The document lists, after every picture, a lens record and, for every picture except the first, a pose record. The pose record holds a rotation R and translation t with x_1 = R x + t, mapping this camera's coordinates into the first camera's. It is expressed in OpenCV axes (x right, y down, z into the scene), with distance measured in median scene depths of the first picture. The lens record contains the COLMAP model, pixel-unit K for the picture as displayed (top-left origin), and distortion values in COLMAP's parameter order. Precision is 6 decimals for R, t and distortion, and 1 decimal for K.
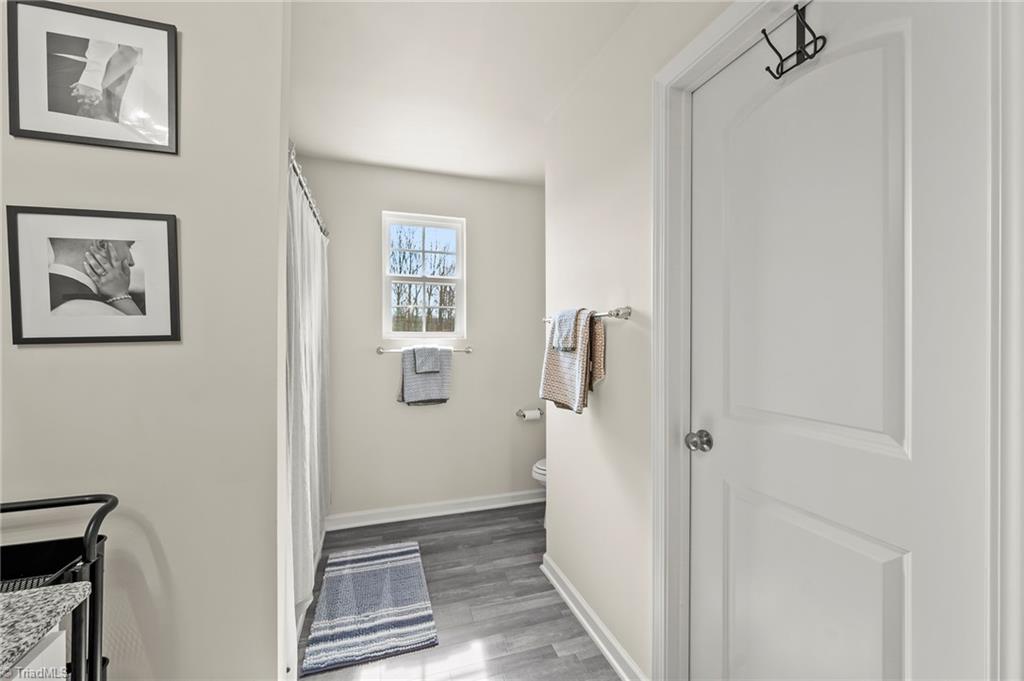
lens RADIAL K [[410.9, 0, 511.7], [0, 410.9, 337.7], [0, 0, 1]] dist [-0.001605, -0.000258]
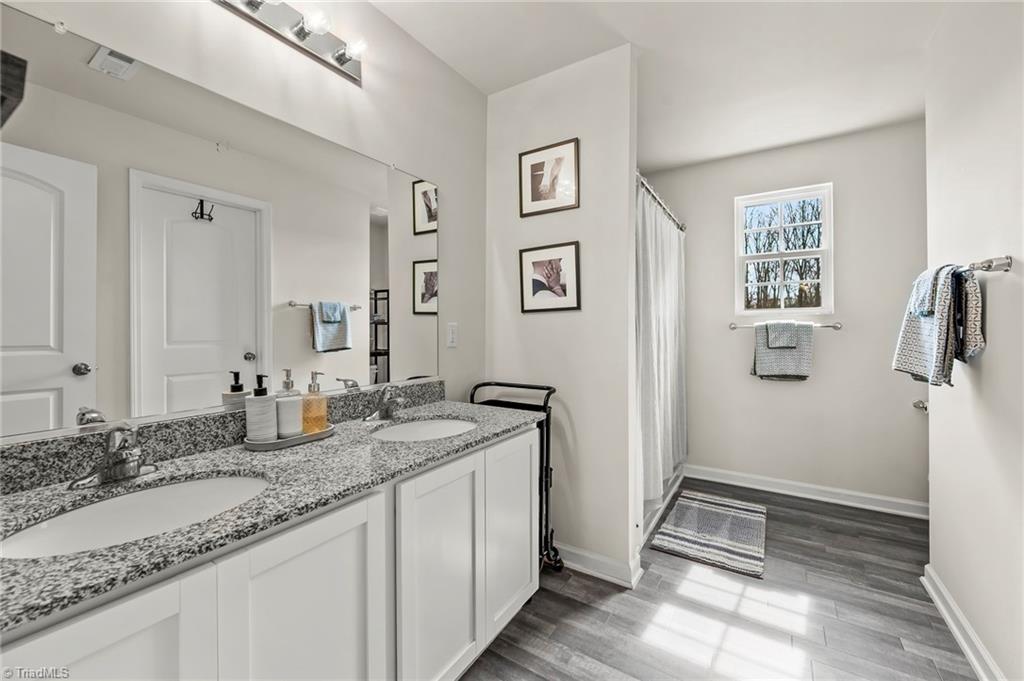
lens RADIAL K [[410.9, 0, 511.7], [0, 410.9, 337.7], [0, 0, 1]] dist [-0.001605, -0.000258]
pose [[0.631101, 0.015007, -0.775555, 0.213416], [0.005135, 0.999710, 0.023523, 0.045148], [0.775684, -0.018827, 0.630841, -0.200089]]
